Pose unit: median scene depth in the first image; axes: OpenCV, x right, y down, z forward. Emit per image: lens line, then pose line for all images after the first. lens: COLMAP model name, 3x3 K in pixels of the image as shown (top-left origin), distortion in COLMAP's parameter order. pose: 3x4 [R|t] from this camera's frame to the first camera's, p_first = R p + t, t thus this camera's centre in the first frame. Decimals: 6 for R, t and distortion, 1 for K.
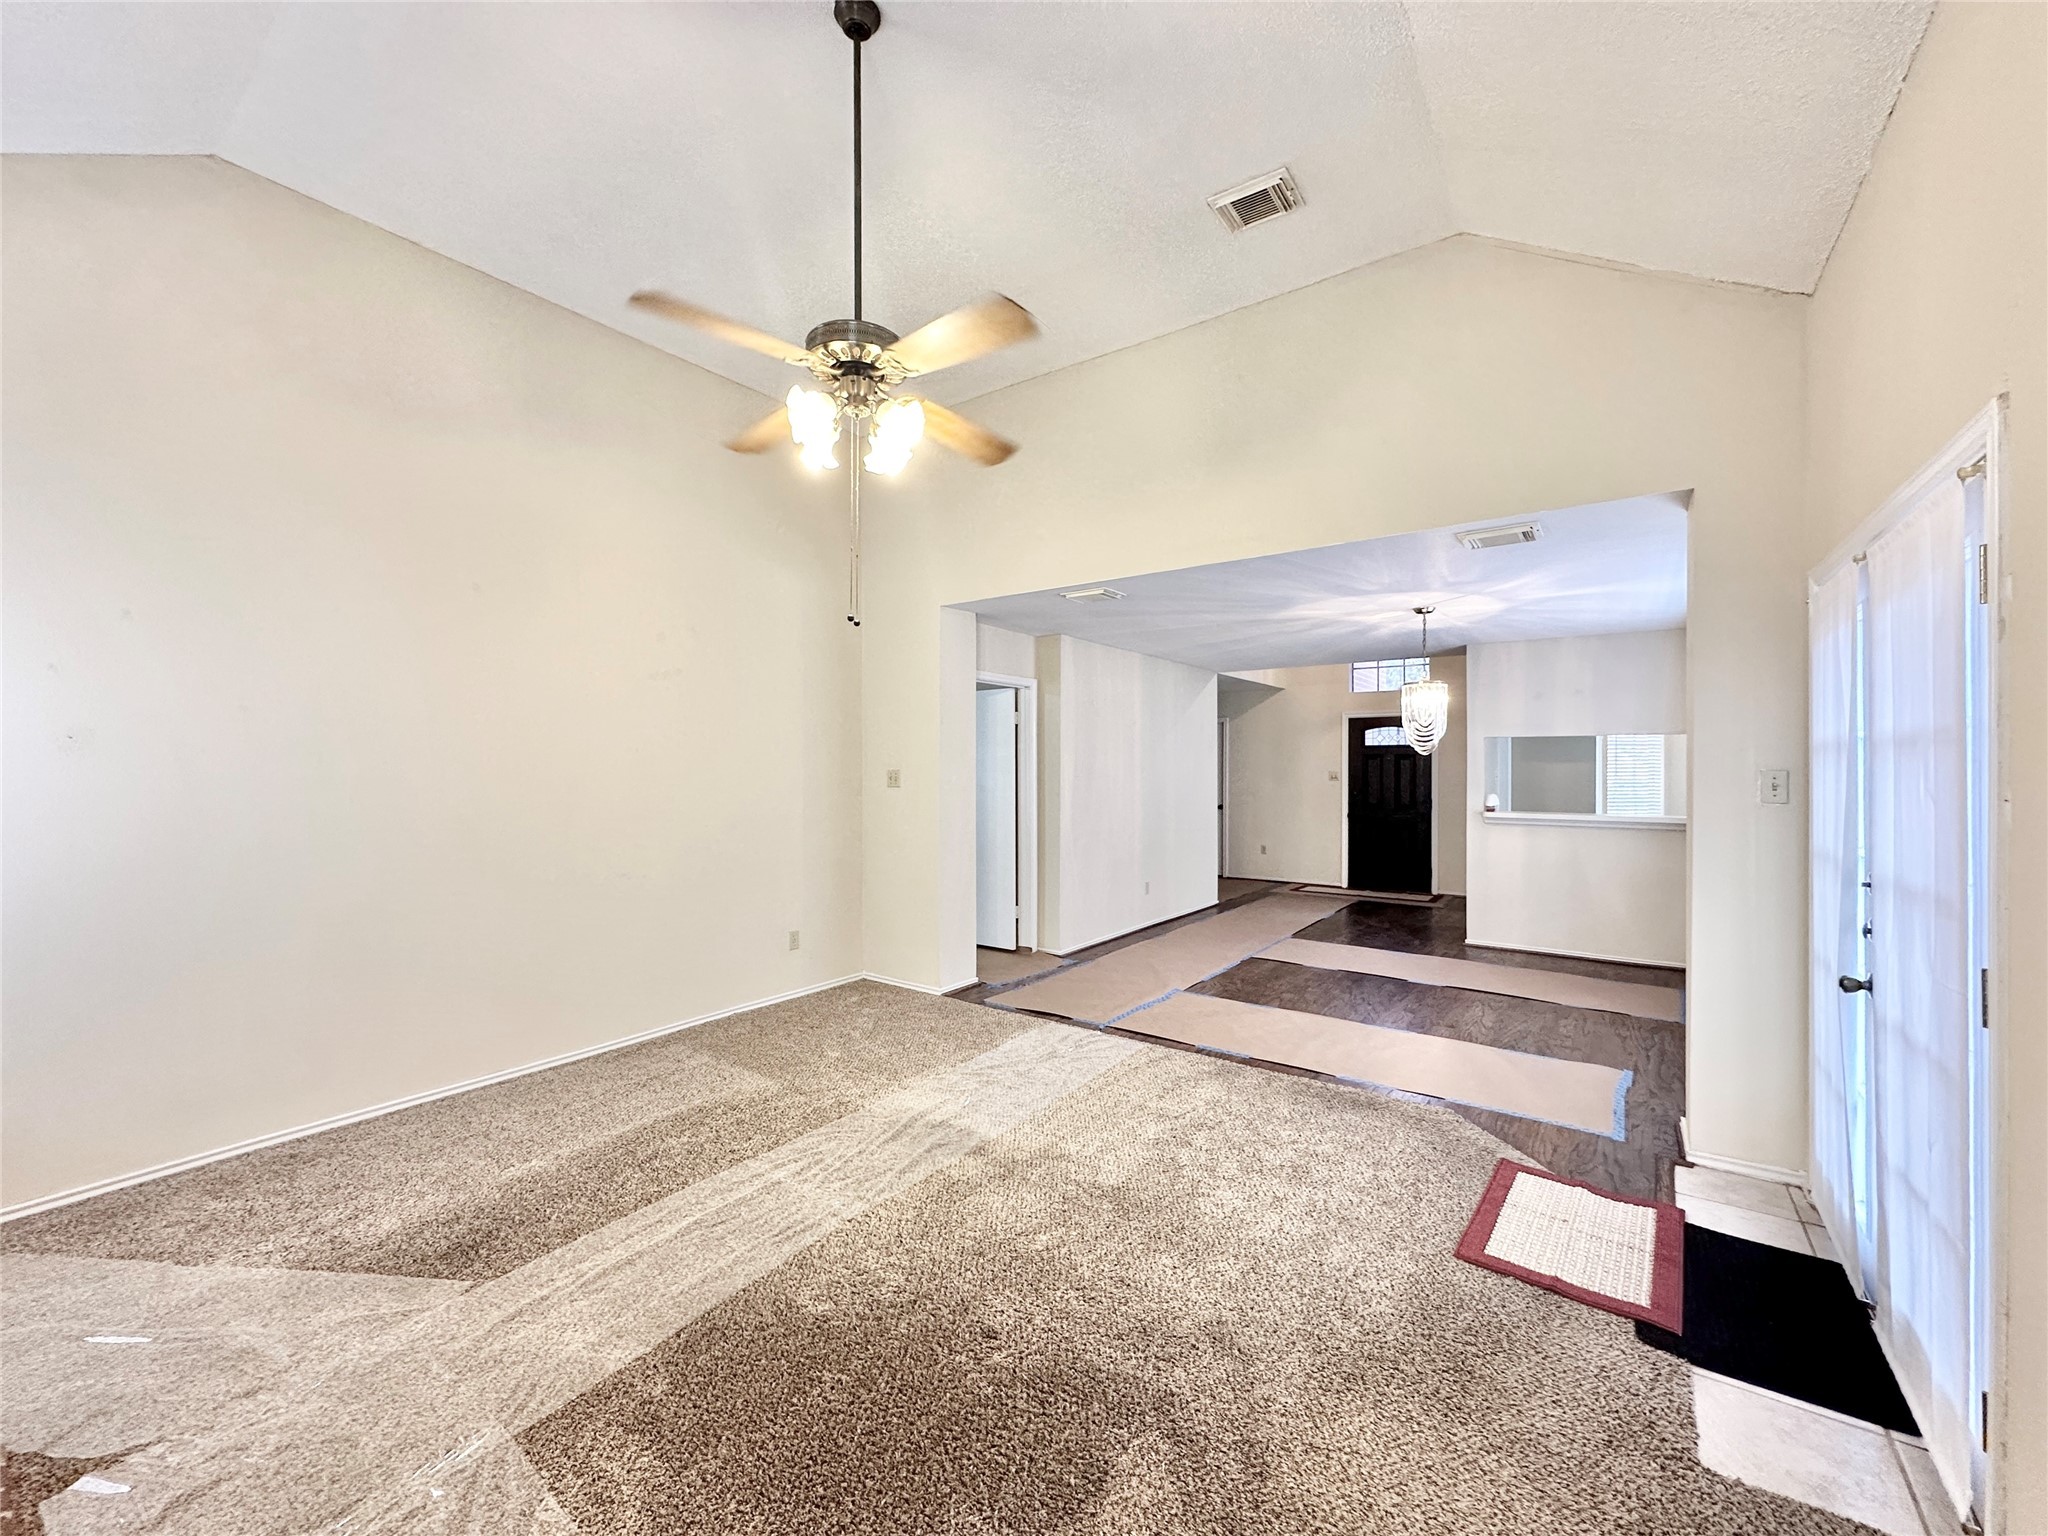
lens RADIAL K [[814.7, 0, 1023.7], [0, 814.7, 767.3], [0, 0, 1]] dist [-0.008099, 0.000923]
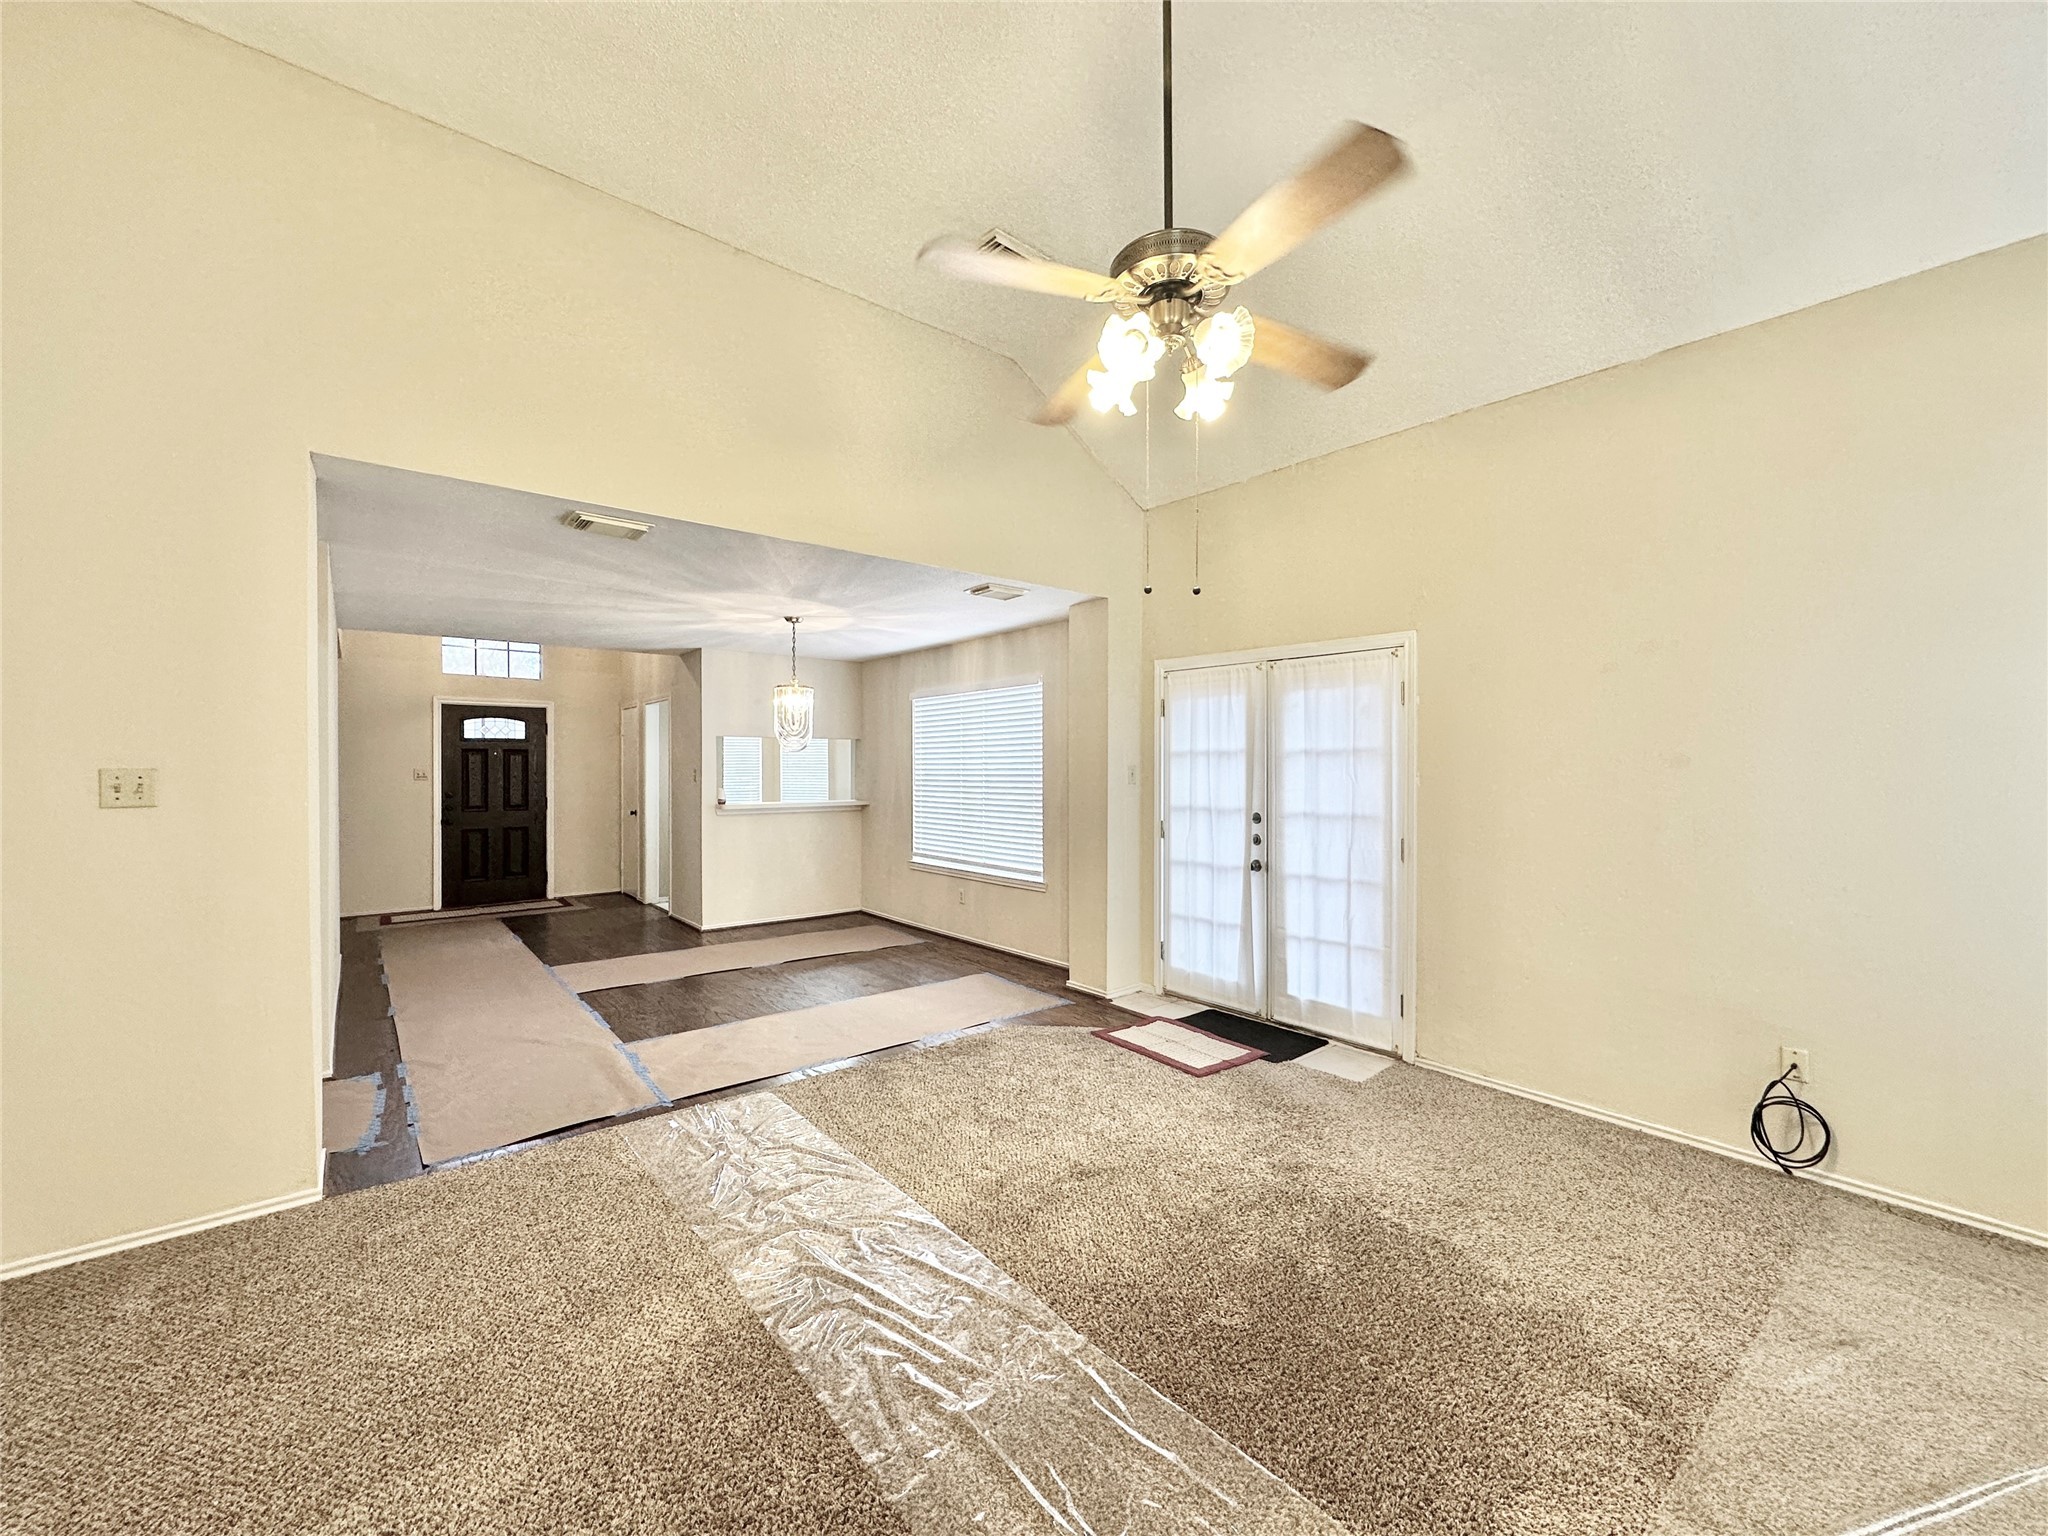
lens RADIAL K [[814.7, 0, 1024.2], [0, 814.7, 762.6], [0, 0, 1]] dist [-0.008099, 0.000923]
pose [[0.247411, 0.001883, 0.968909, -0.498999], [0.000608, 0.999998, -0.002099, 0.001860], [-0.968910, 0.001108, 0.247409, 0.441676]]
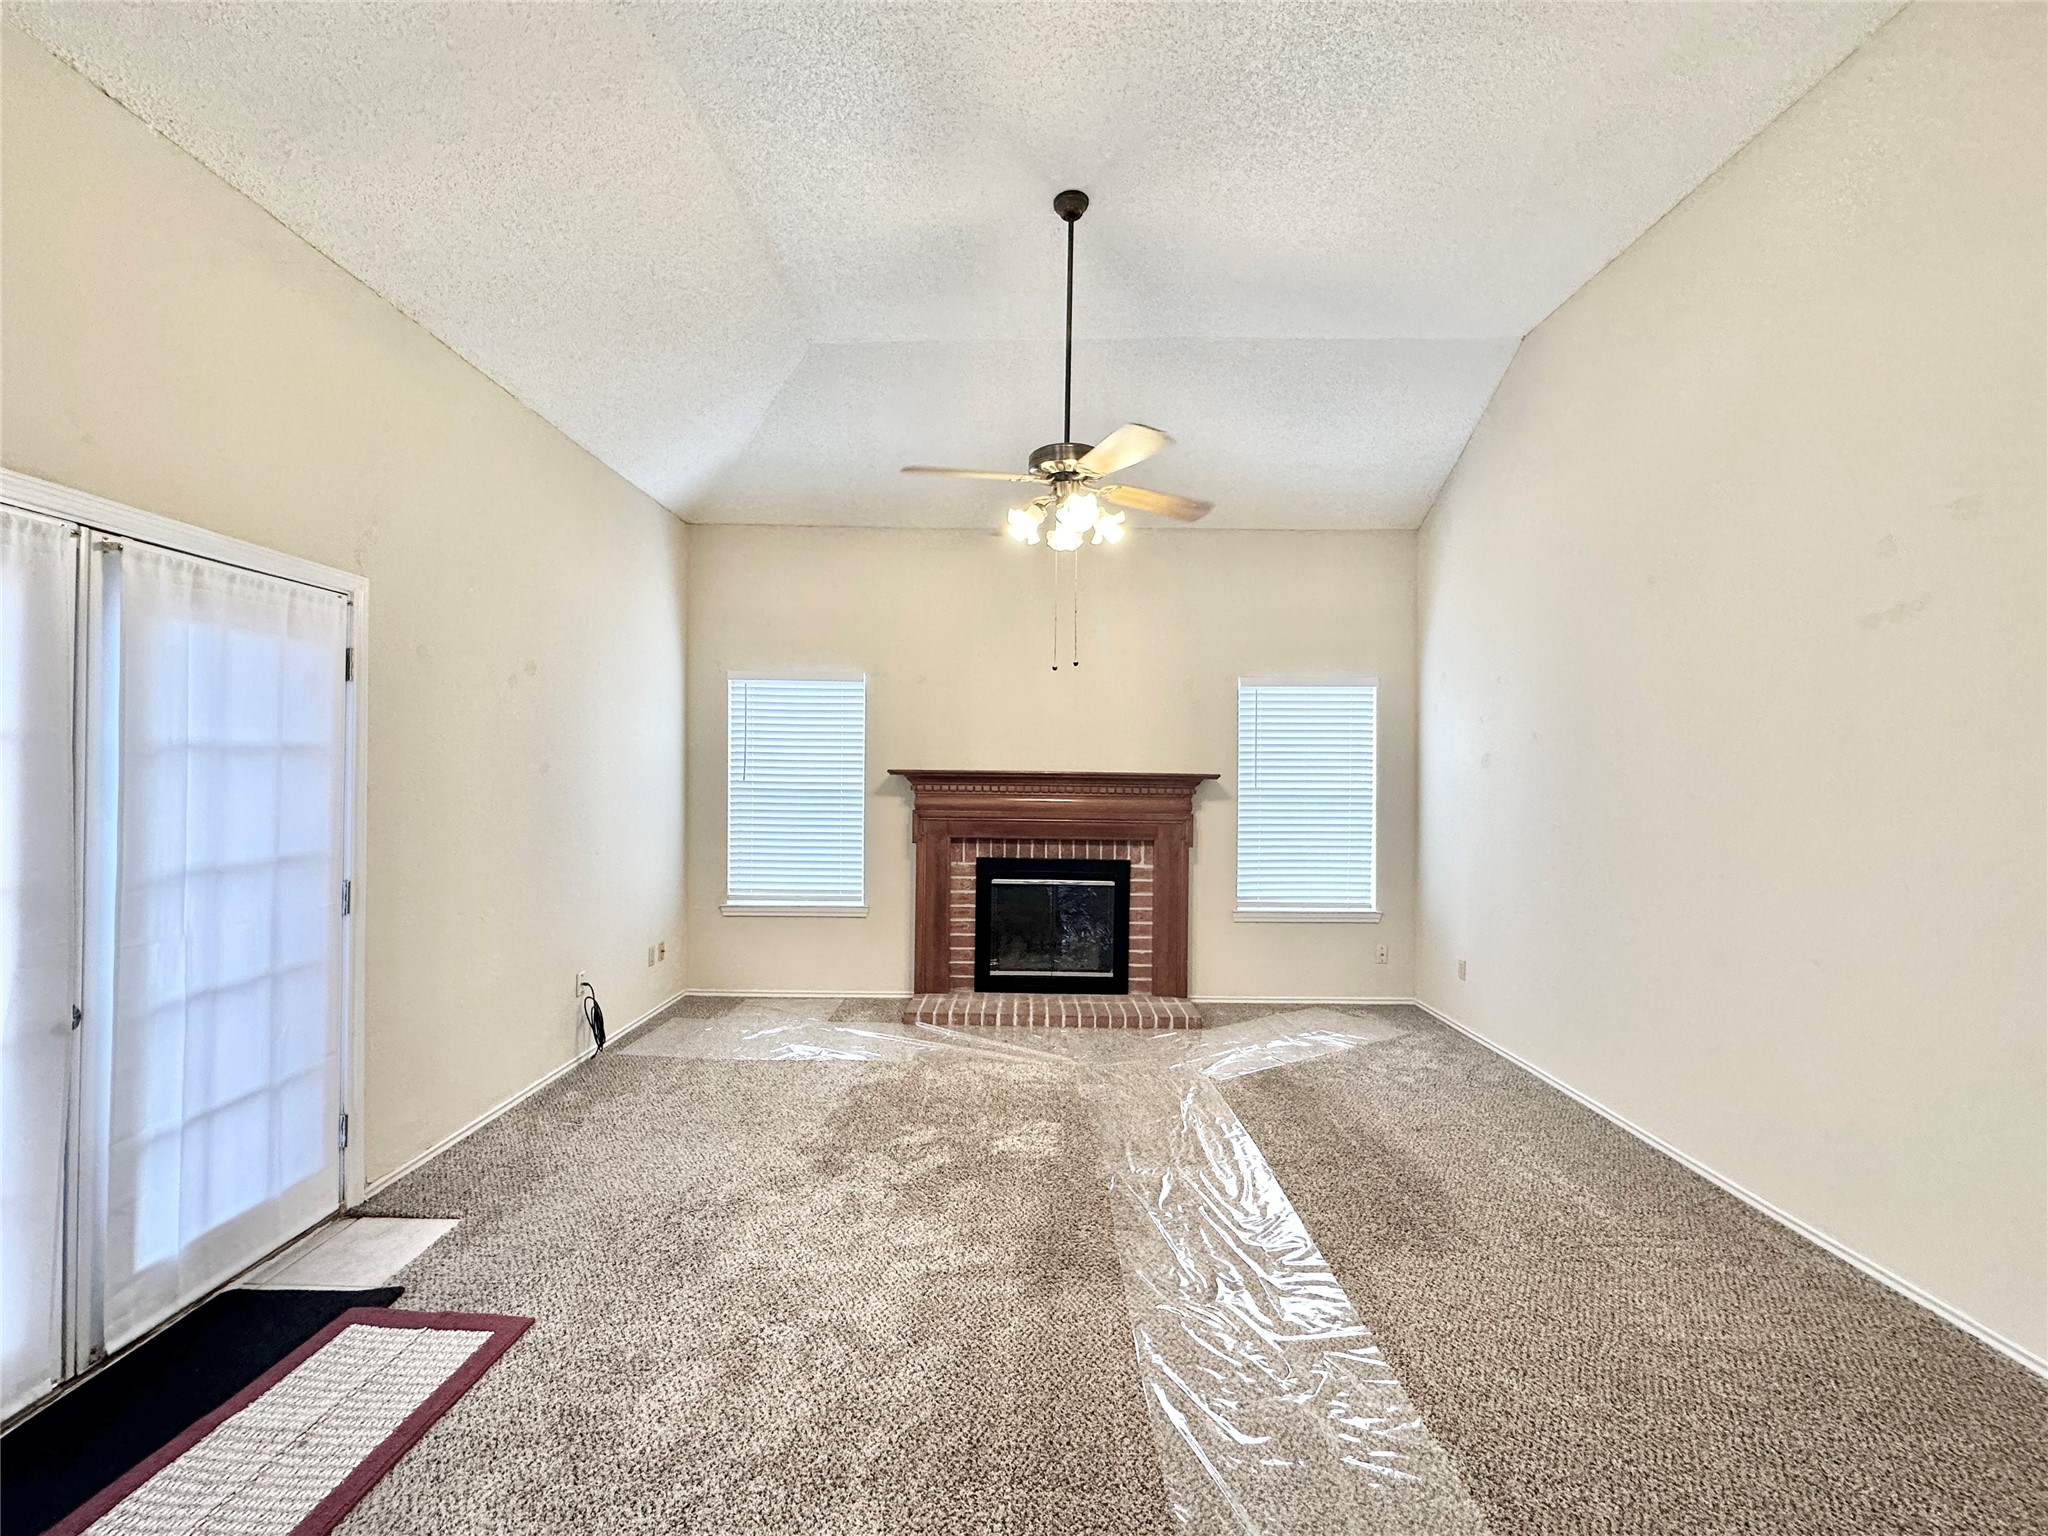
lens RADIAL K [[814.7, 0, 1026.0], [0, 814.7, 769.8], [0, 0, 1]] dist [-0.008099, 0.000923]
pose [[-0.802911, -0.002381, -0.596094, 0.298224], [-0.001989, 0.999997, -0.001316, 0.001589], [0.596095, 0.000129, -0.802914, 0.957238]]
